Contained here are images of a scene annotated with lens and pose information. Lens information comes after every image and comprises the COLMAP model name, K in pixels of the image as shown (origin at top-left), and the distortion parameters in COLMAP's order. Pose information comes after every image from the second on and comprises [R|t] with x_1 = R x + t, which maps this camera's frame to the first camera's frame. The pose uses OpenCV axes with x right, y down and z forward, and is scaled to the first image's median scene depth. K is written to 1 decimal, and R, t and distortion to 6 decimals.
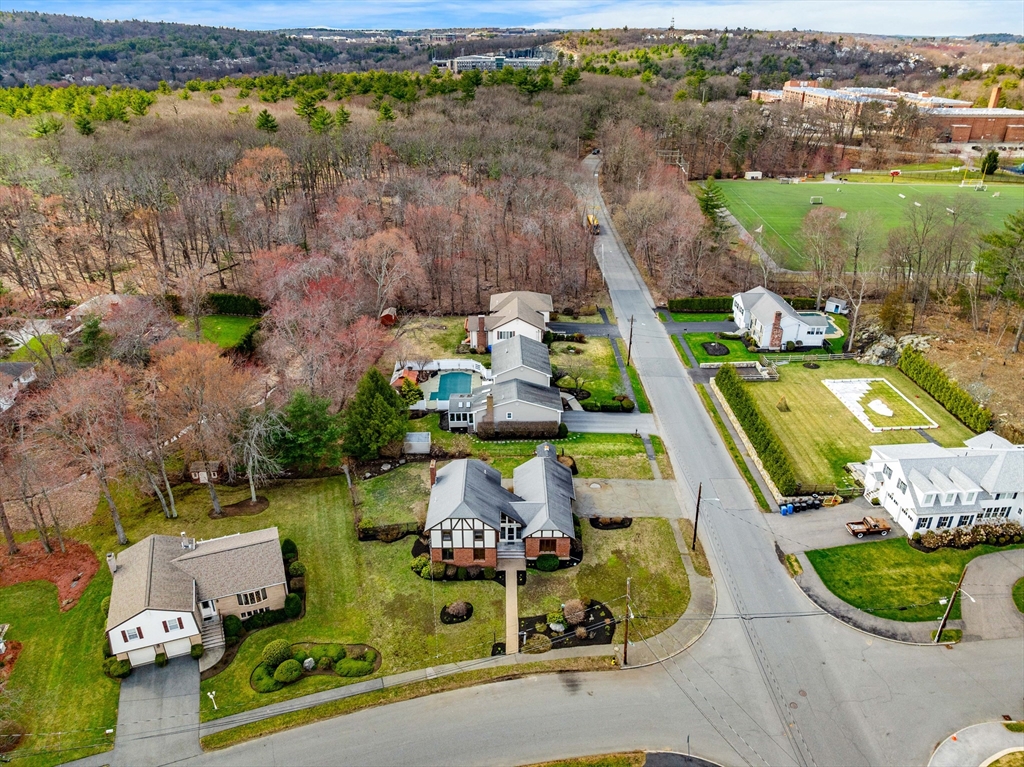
lens RADIAL K [[724.1, 0, 512.4], [0, 724.1, 377.2], [0, 0, 1]] dist [-0.036337, 0.001580]
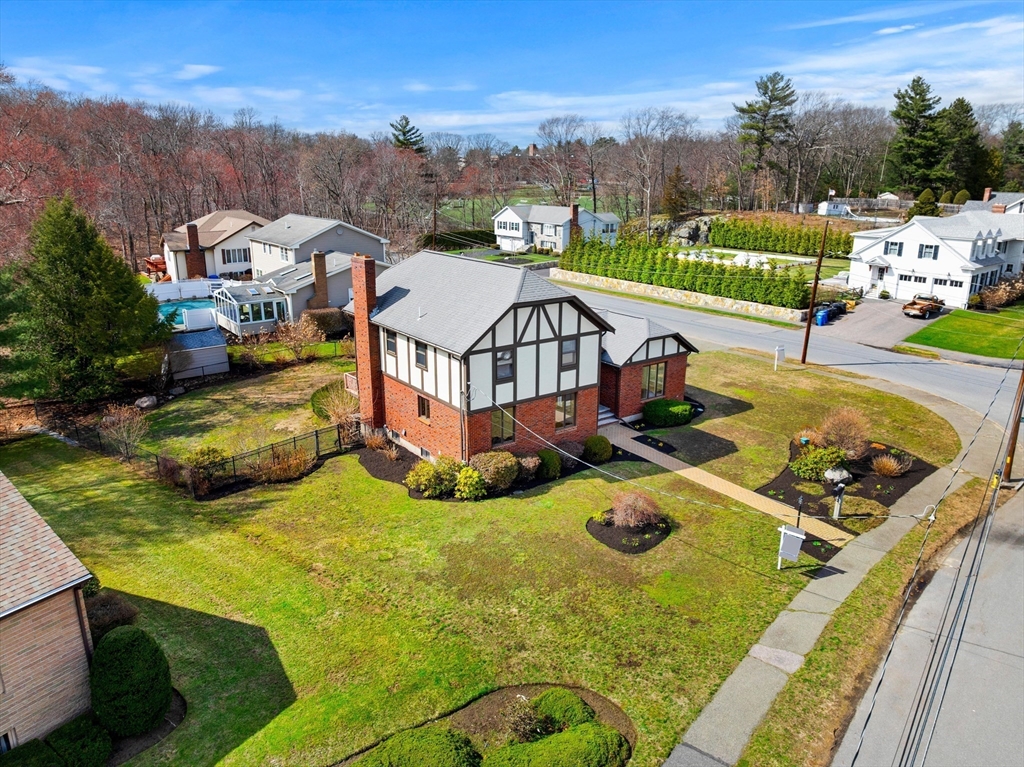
lens RADIAL K [[724.1, 0, 512.4], [0, 724.1, 377.2], [0, 0, 1]] dist [-0.036337, 0.001580]
pose [[0.811730, -0.160701, 0.561489, -0.251624], [0.252538, 0.963453, -0.089343, 0.216393], [-0.526611, 0.214320, 0.822647, 0.571091]]
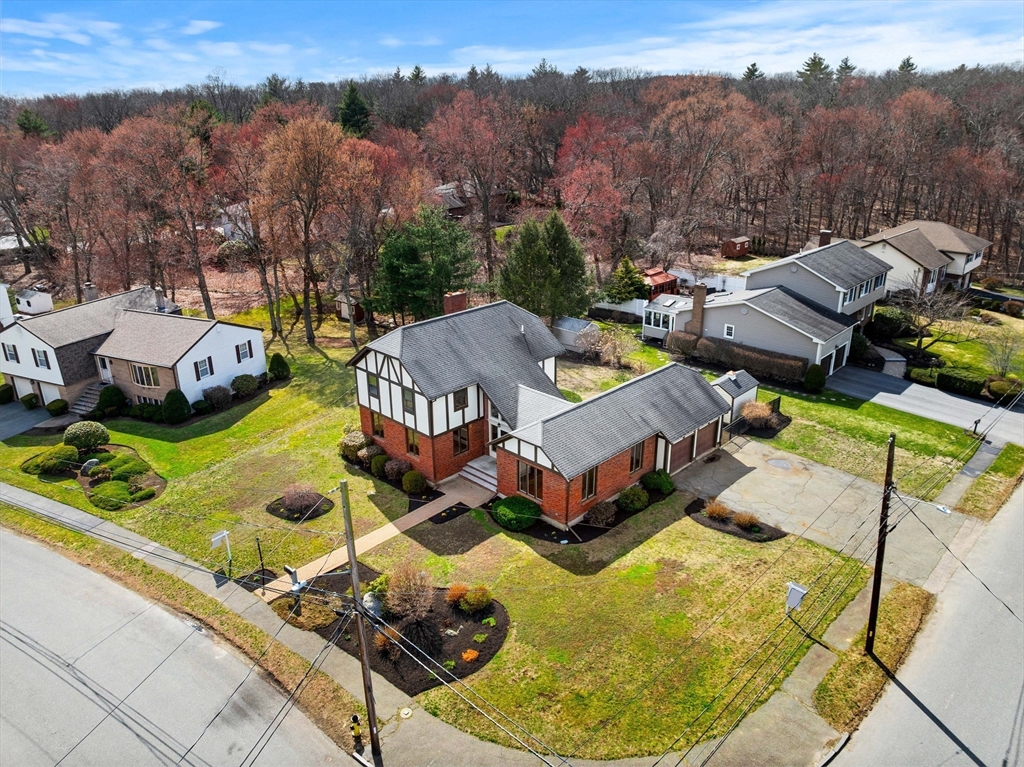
lens RADIAL K [[724.1, 0, 512.4], [0, 724.1, 377.2], [0, 0, 1]] dist [-0.036337, 0.001580]
pose [[0.704956, 0.239658, -0.667533, 0.294017], [-0.297744, 0.954230, 0.028151, 0.137622], [0.643727, 0.178909, 0.744048, 0.545010]]
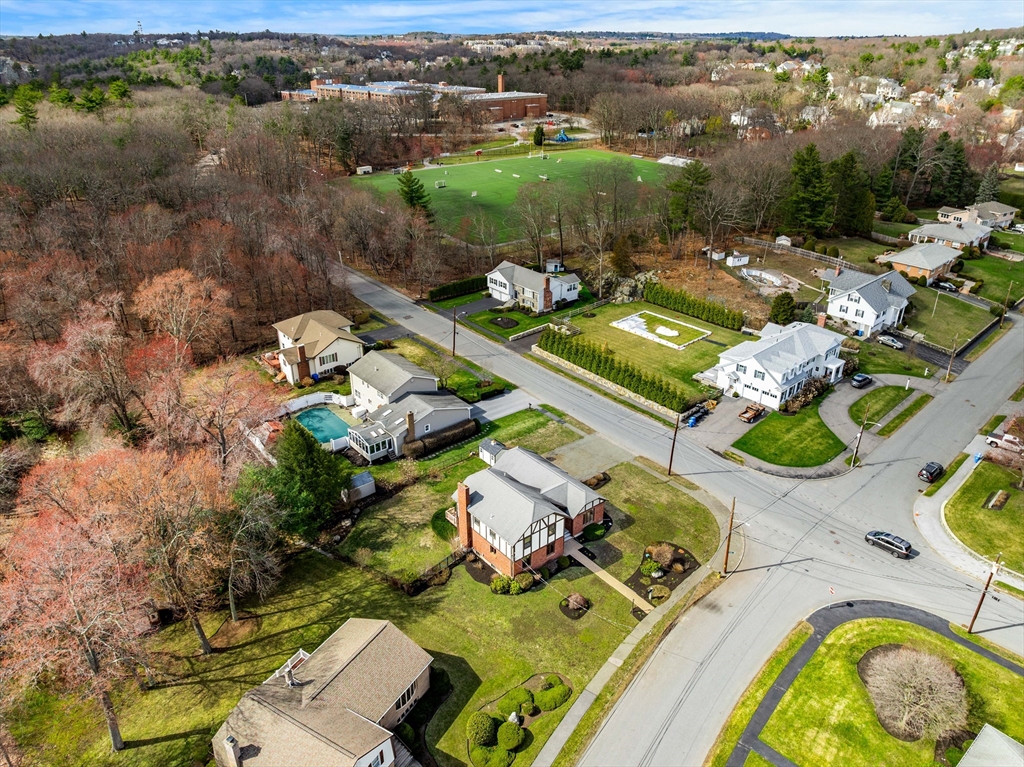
lens RADIAL K [[724.1, 0, 512.4], [0, 724.1, 377.2], [0, 0, 1]] dist [-0.036337, 0.001580]
pose [[0.782331, -0.271166, 0.560738, -0.496422], [0.272489, 0.958540, 0.083366, -0.069574], [-0.560096, 0.087576, 0.823785, 0.152541]]
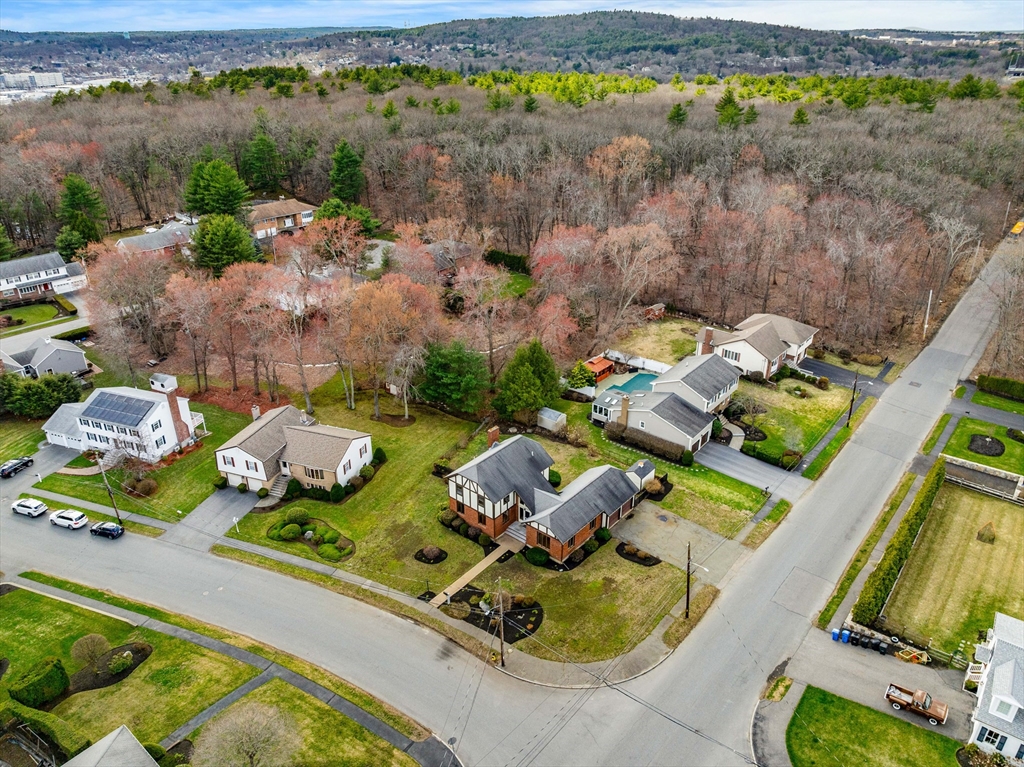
lens RADIAL K [[724.1, 0, 512.4], [0, 724.1, 377.2], [0, 0, 1]] dist [-0.036337, 0.001580]
pose [[0.761391, 0.280221, -0.584603, 0.465401], [-0.279463, 0.955539, 0.094049, -0.056544], [0.584965, 0.091767, 0.805850, 0.127893]]
